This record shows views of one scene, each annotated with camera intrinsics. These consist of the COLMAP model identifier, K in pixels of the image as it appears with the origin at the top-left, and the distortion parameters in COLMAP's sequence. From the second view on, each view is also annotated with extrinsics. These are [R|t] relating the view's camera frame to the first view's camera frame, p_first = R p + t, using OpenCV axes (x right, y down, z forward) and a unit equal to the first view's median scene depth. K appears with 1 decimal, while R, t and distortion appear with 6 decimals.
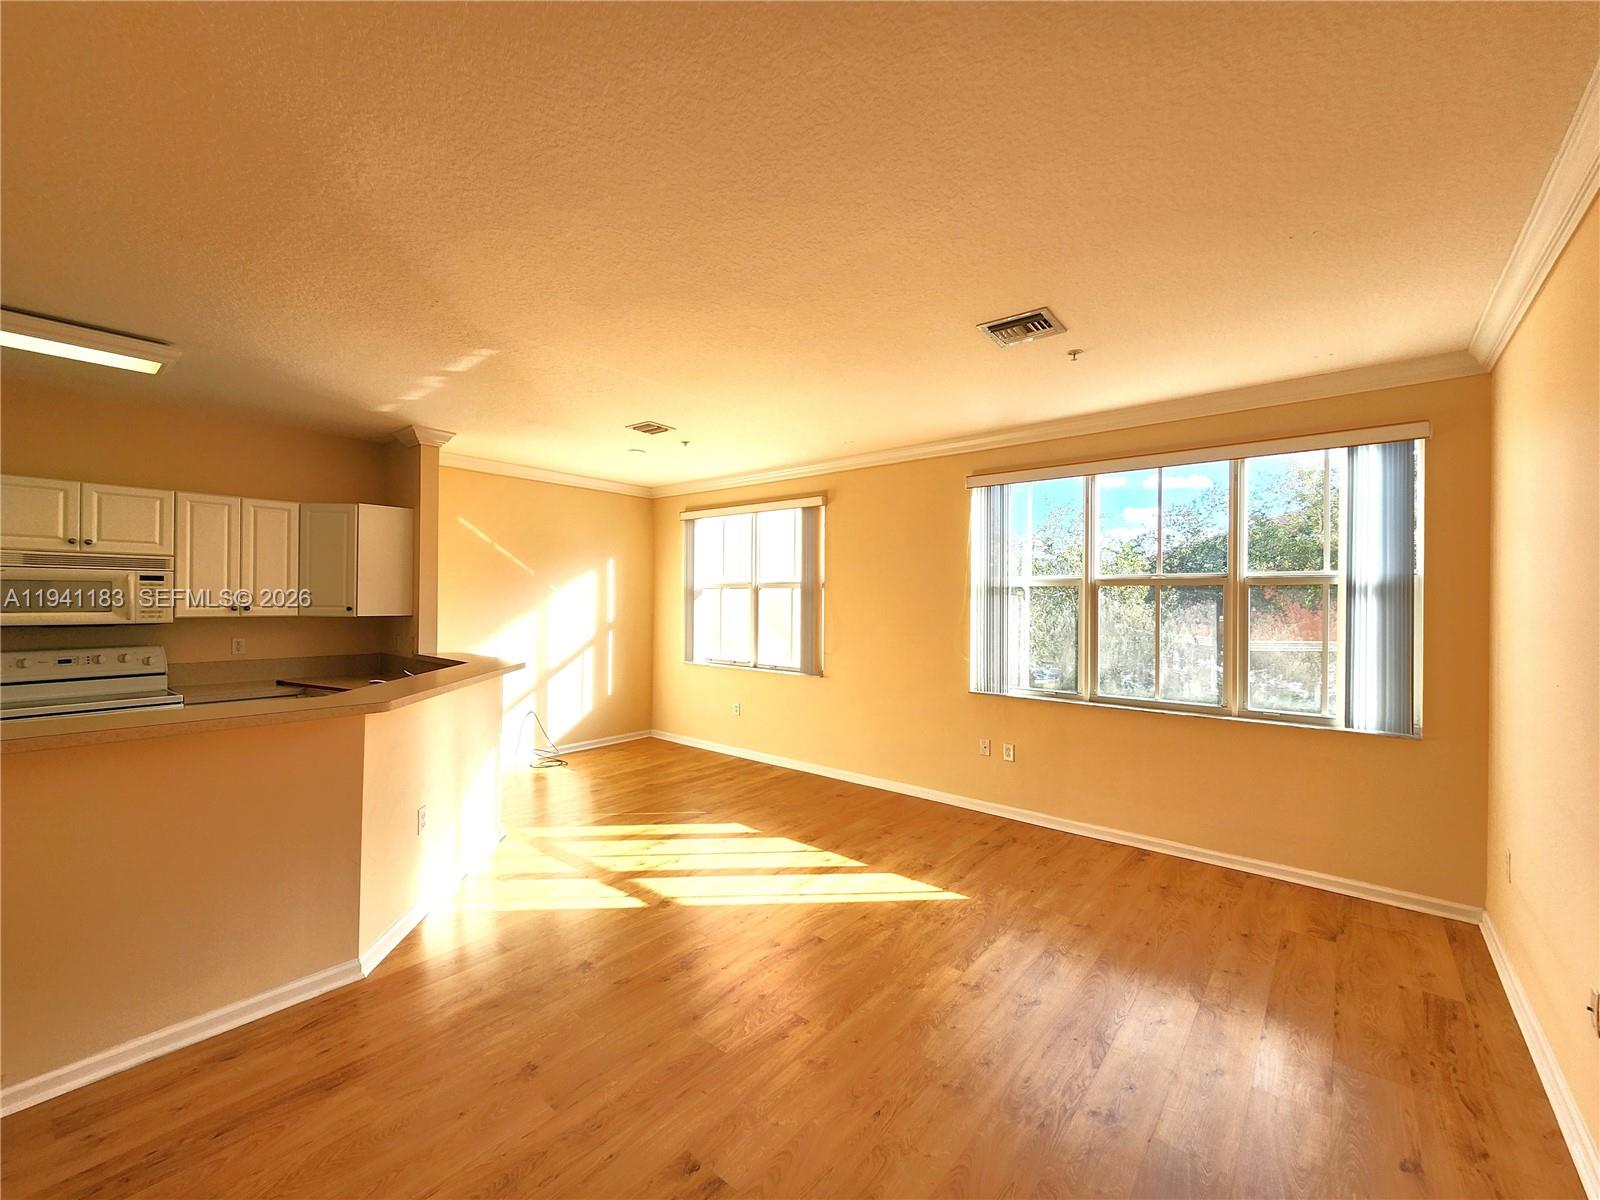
lens RADIAL K [[655.2, 0, 801.4], [0, 655.2, 597.5], [0, 0, 1]] dist [0.000307, 0.000157]
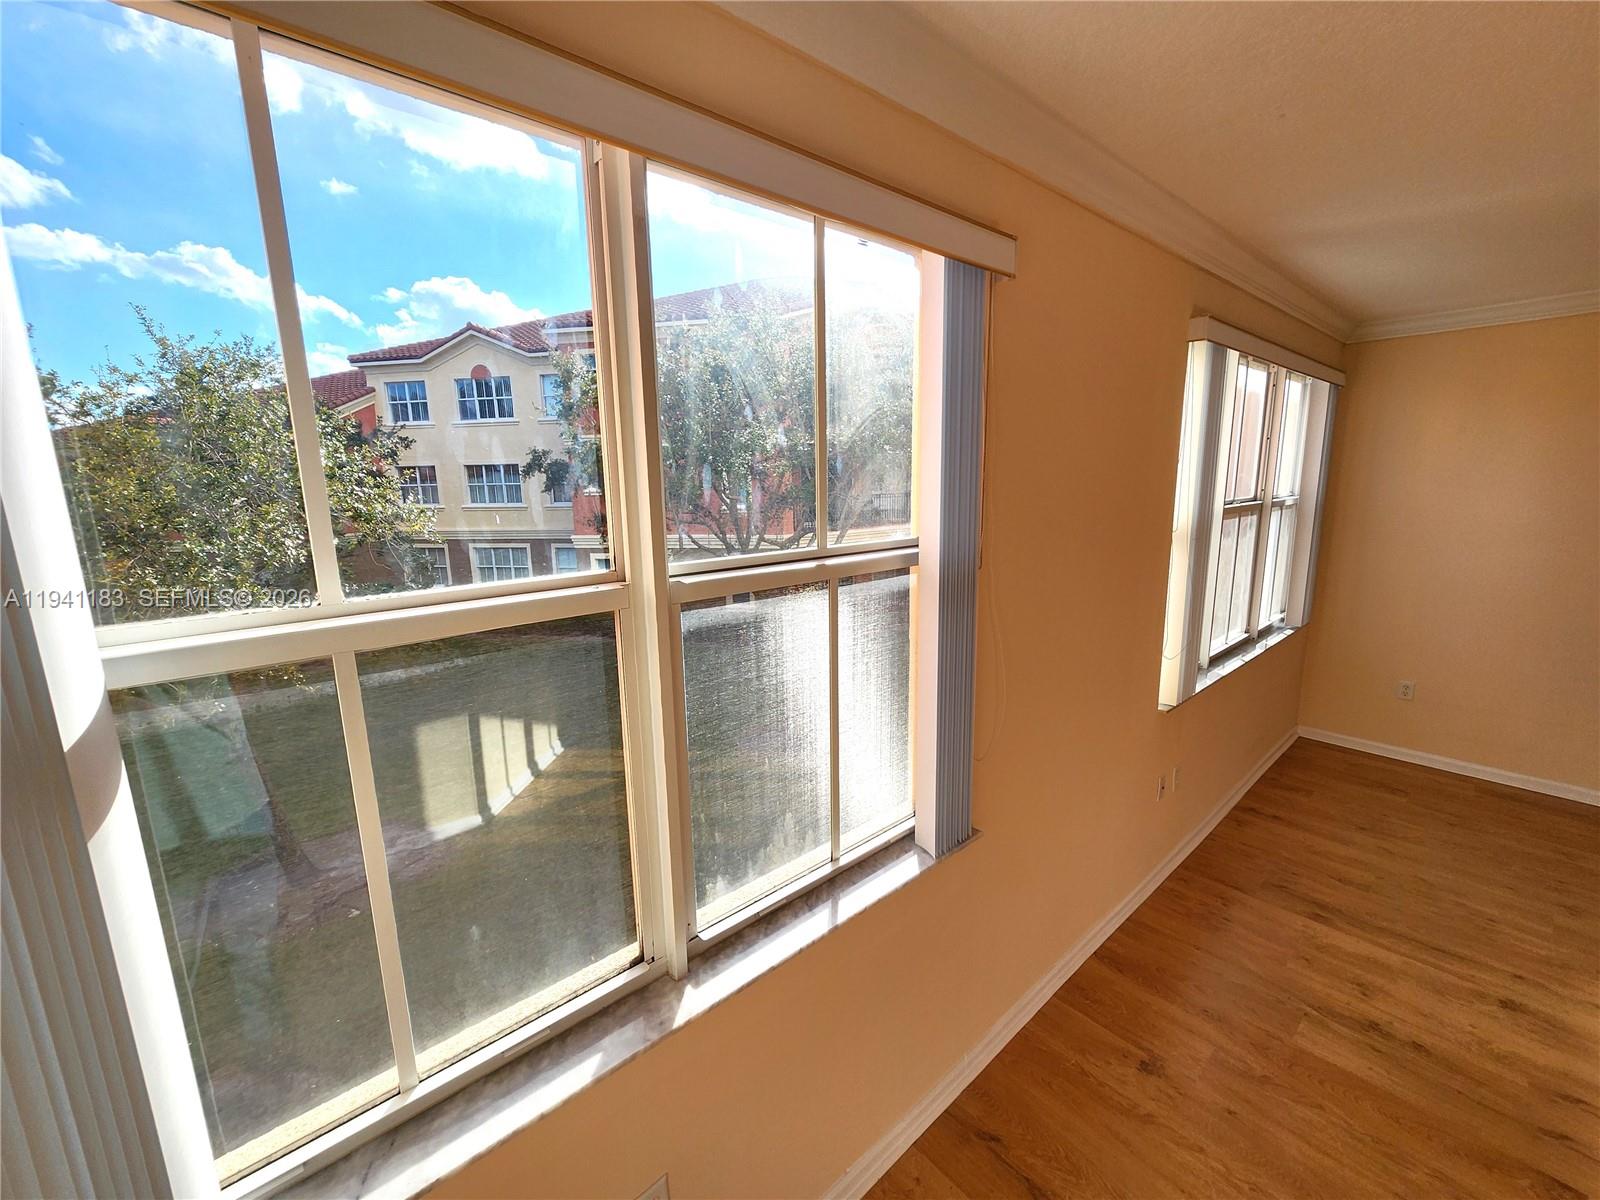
lens RADIAL K [[655.2, 0, 801.4], [0, 655.2, 597.5], [0, 0, 1]] dist [0.000307, 0.000157]
pose [[0.147637, -0.192278, 0.970171, -0.374353], [0.014586, 0.981237, 0.192252, -0.078745], [-0.988934, -0.014232, 0.147671, 1.392011]]
